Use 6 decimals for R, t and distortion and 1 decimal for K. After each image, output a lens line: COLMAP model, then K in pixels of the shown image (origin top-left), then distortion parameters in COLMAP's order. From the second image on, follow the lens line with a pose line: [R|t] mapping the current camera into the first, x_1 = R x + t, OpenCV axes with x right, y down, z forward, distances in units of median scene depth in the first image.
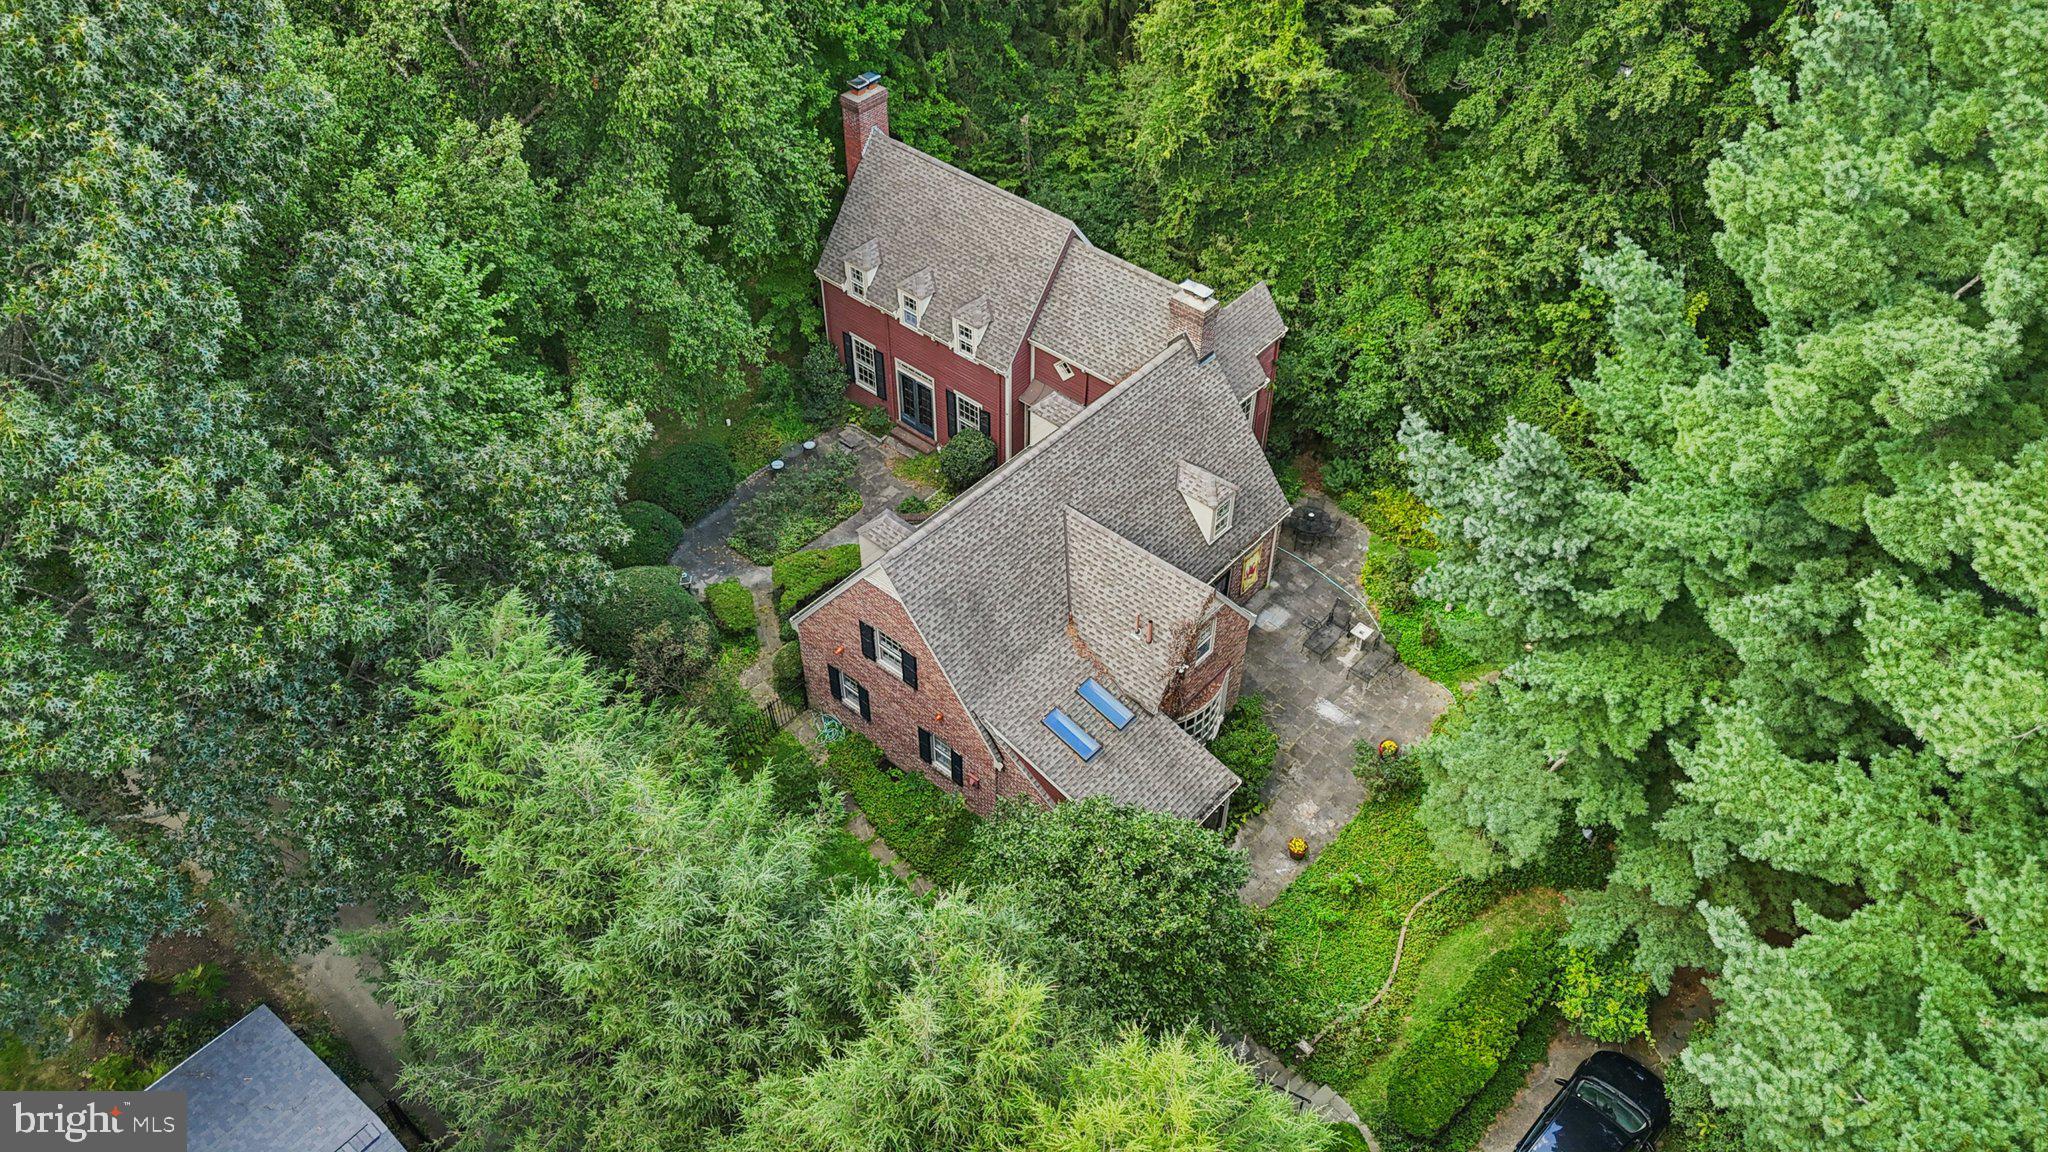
lens RADIAL K [[1547.7, 0, 1015.9], [0, 1547.7, 580.5], [0, 0, 1]] dist [0.100773, -0.196277]
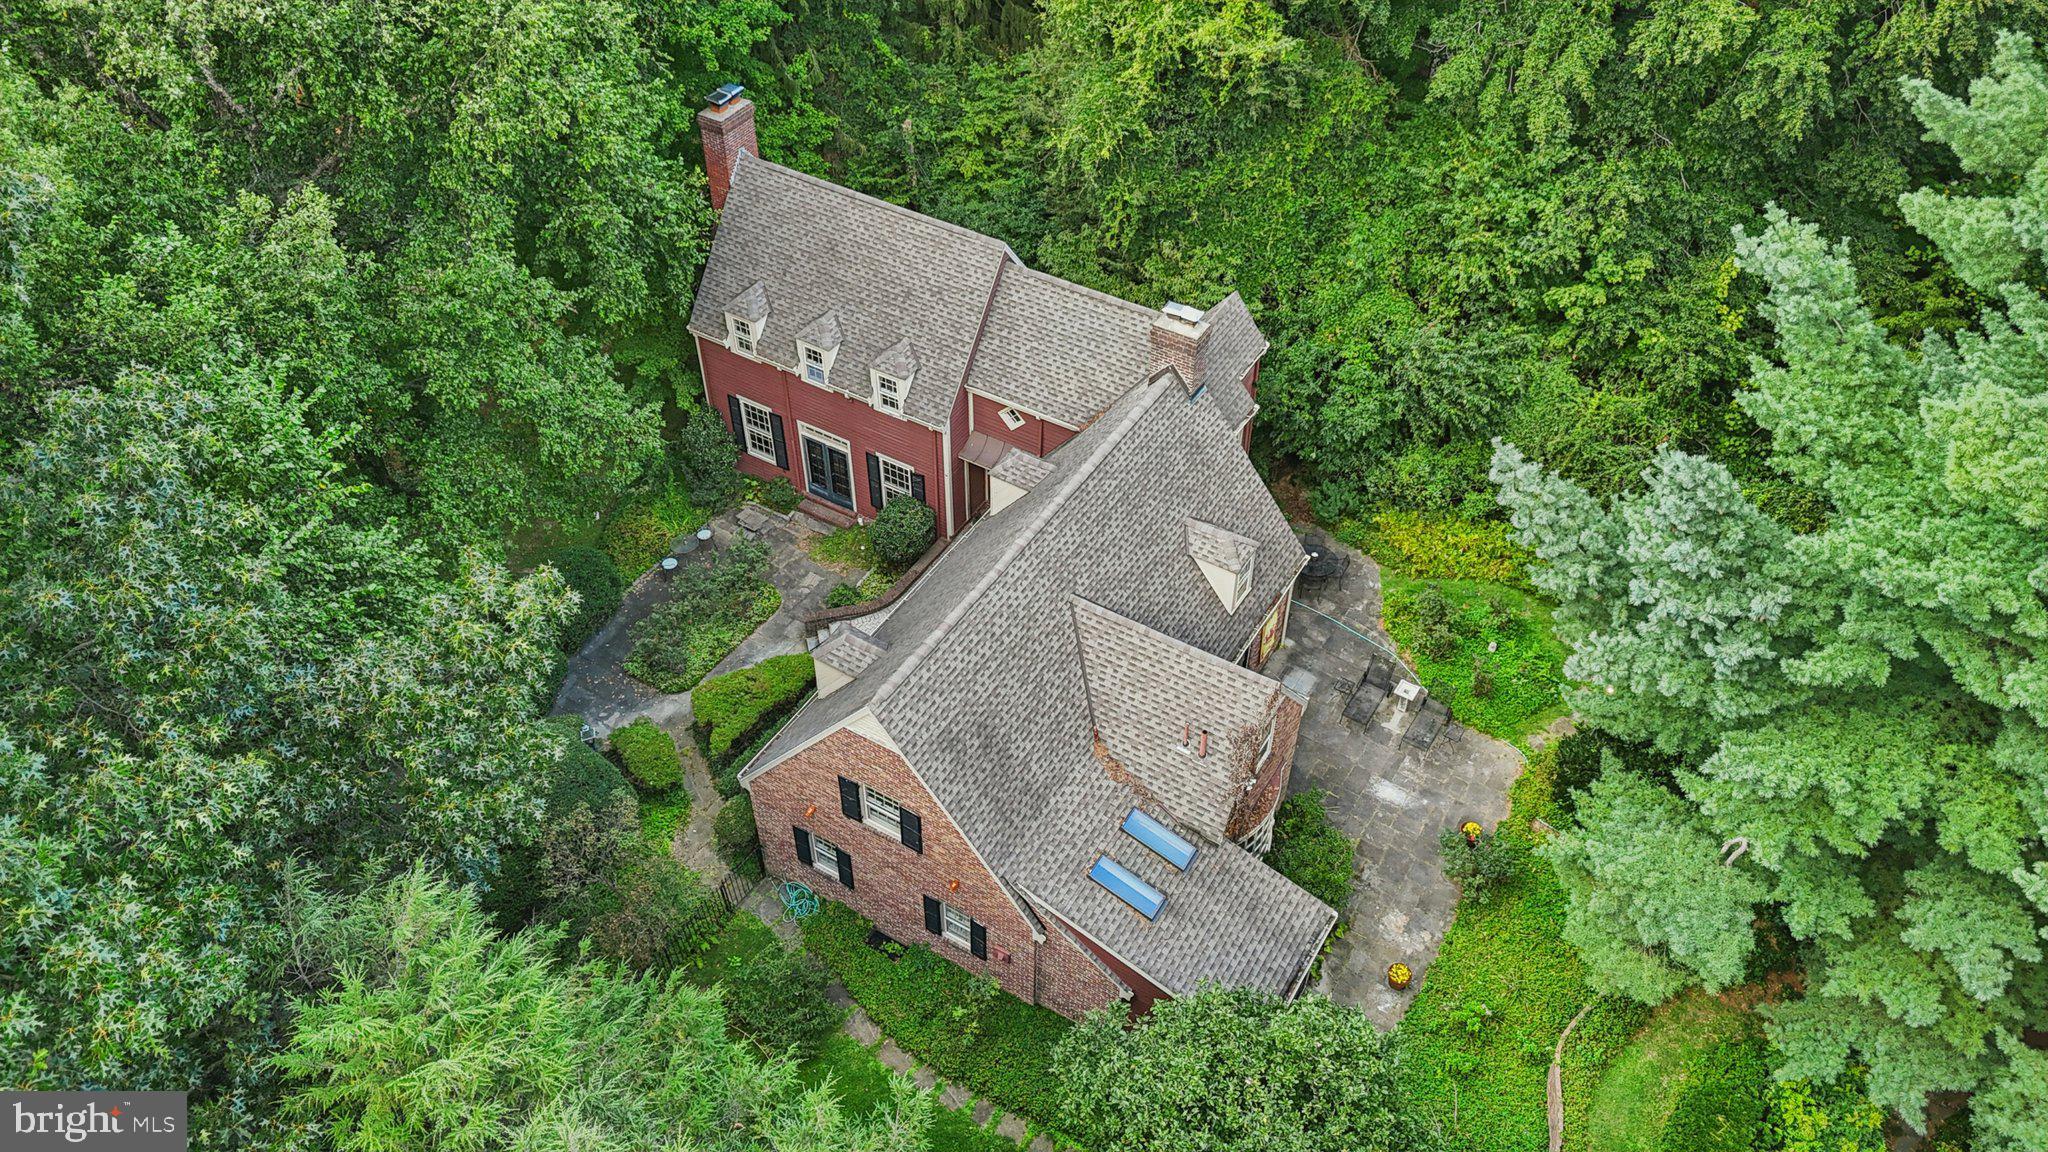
lens RADIAL K [[1540.2, 0, 1024.0], [0, 1540.2, 576.0], [0, 0, 1]] dist [0.081578, -0.099983]
pose [[0.985343, -0.118431, 0.122770, -0.080180], [0.118148, 0.992949, 0.009608, -0.061811], [-0.123042, 0.005038, 0.992389, 0.182454]]
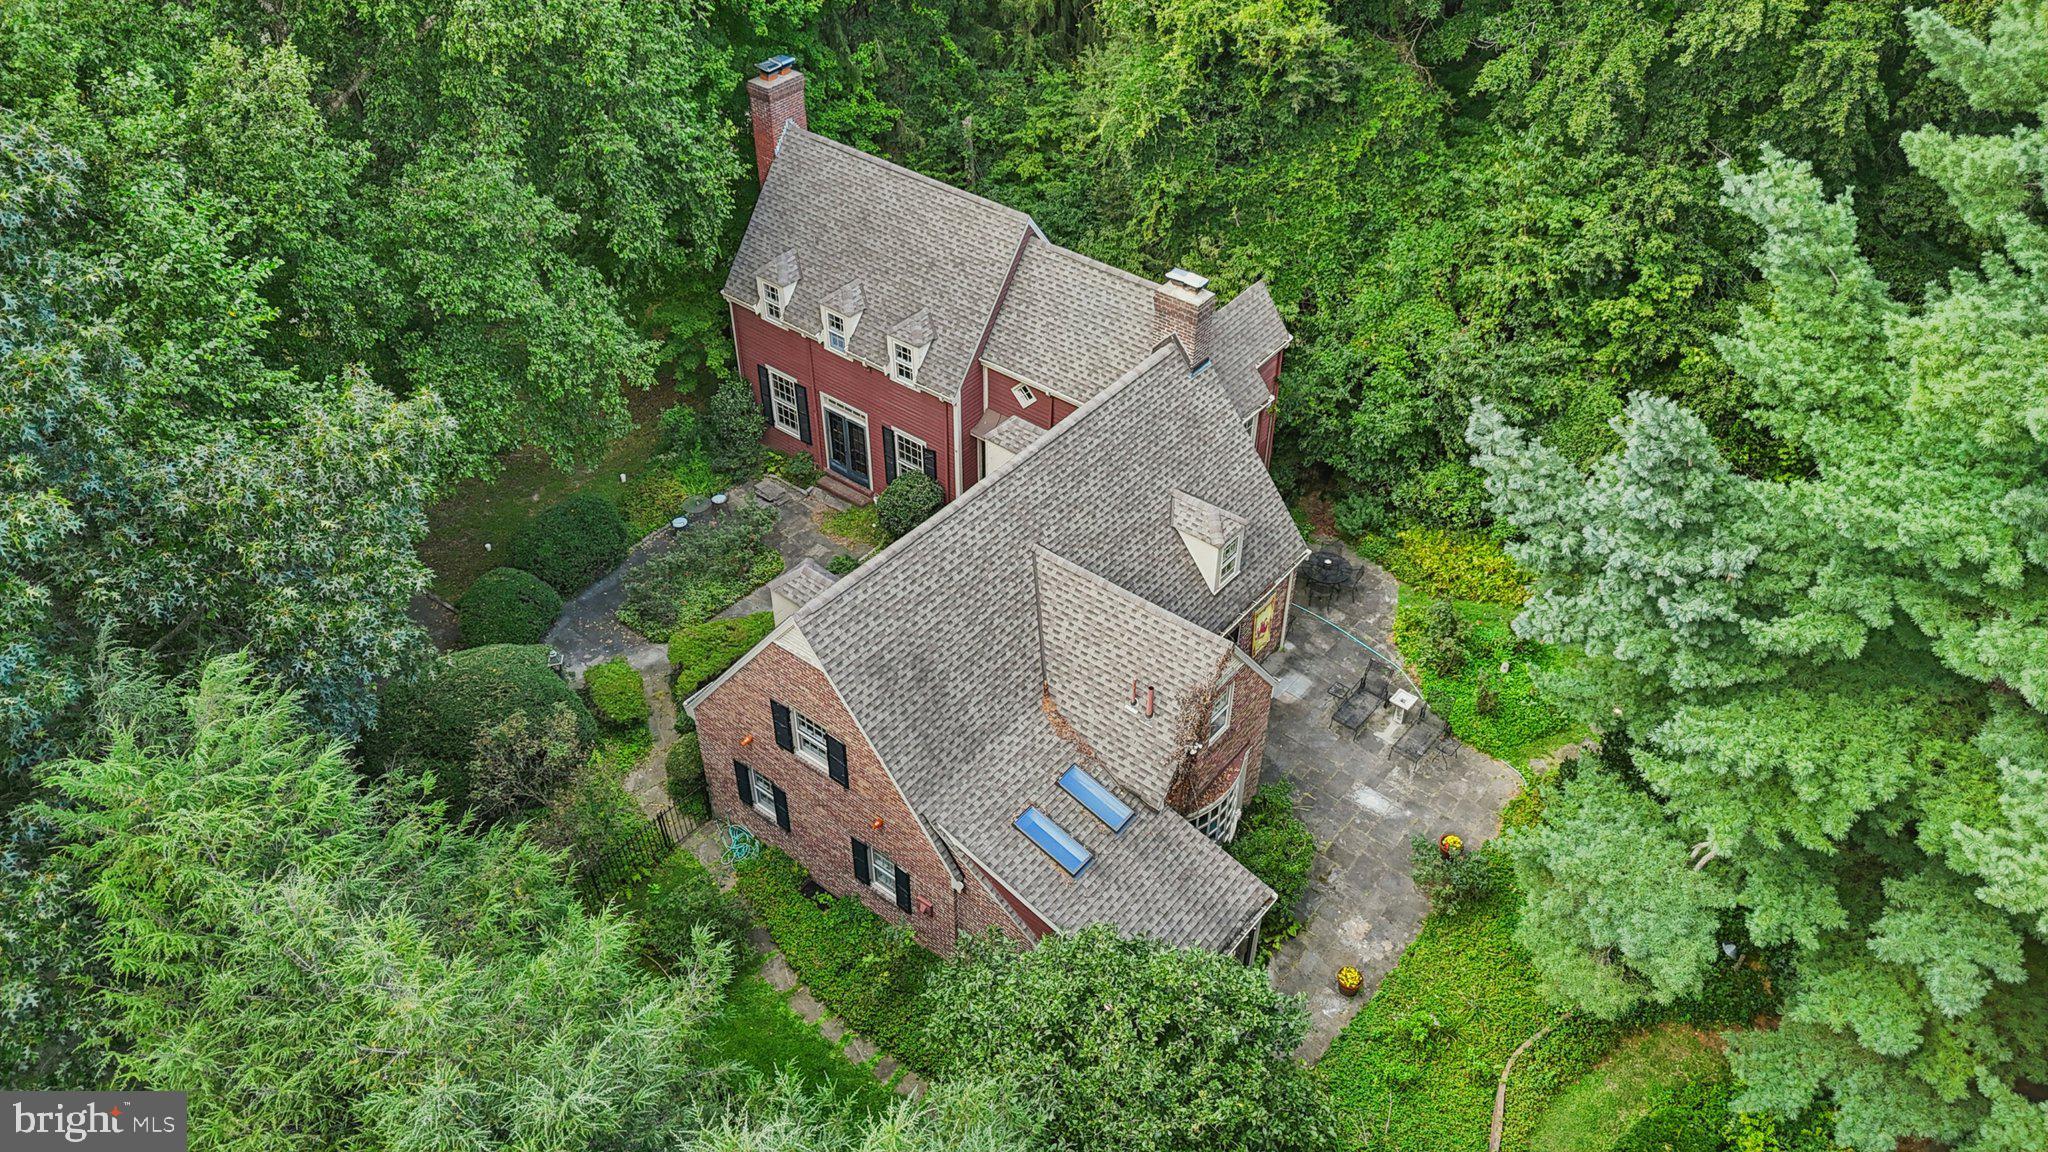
lens RADIAL K [[1540.2, 0, 1024.0], [0, 1540.2, 576.0], [0, 0, 1]] dist [0.081578, -0.099983]
pose [[0.998904, -0.026396, 0.038642, -0.003482], [0.029033, 0.997169, -0.069365, 0.018778], [-0.036702, 0.070411, 0.996843, 0.200649]]
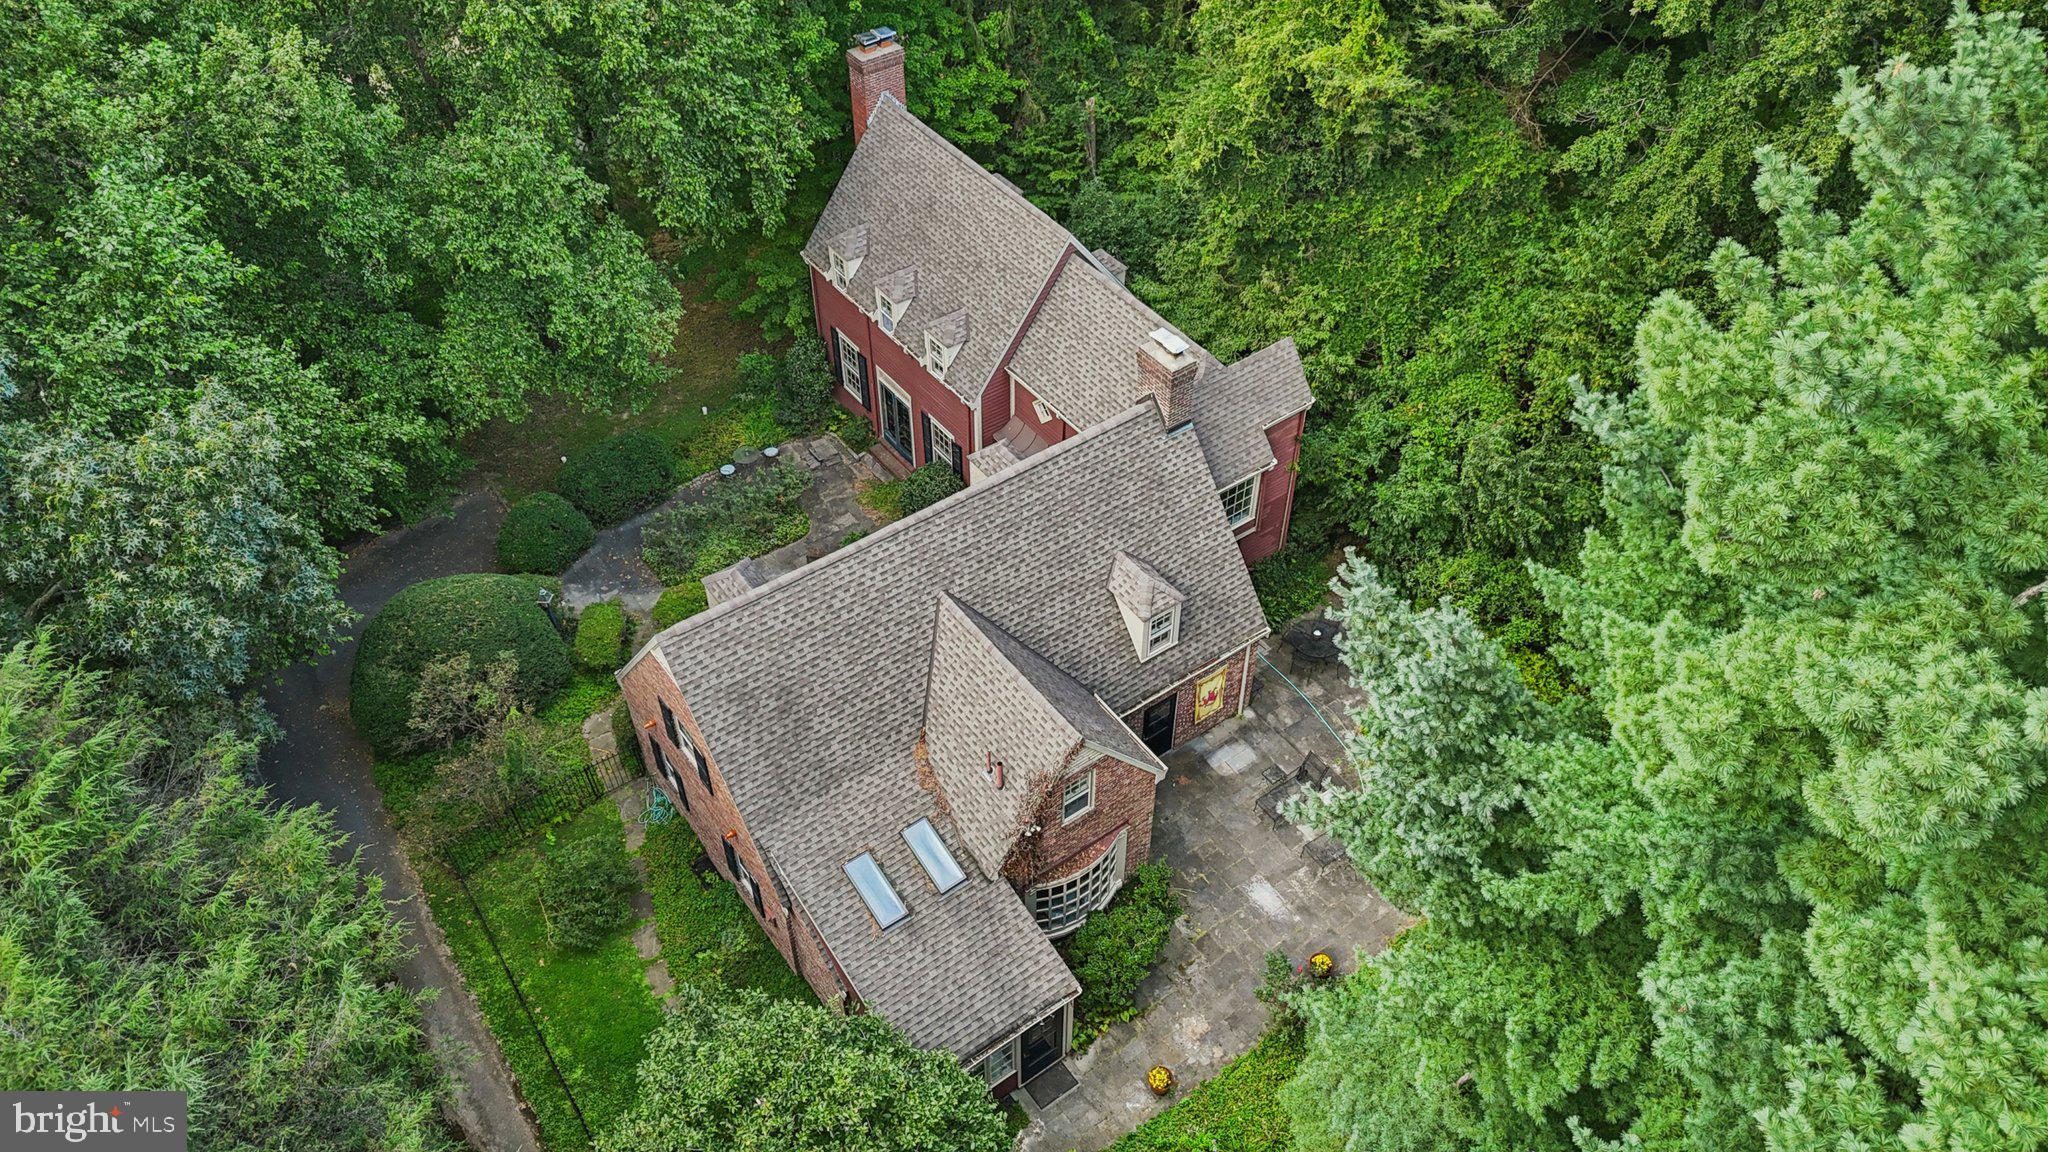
lens RADIAL K [[1540.2, 0, 1024.0], [0, 1540.2, 576.0], [0, 0, 1]] dist [0.081578, -0.099983]
pose [[0.975604, 0.153487, -0.156968, 0.174375], [-0.150550, 0.988132, 0.030502, -0.077721], [0.159787, -0.006126, 0.987133, 0.205150]]
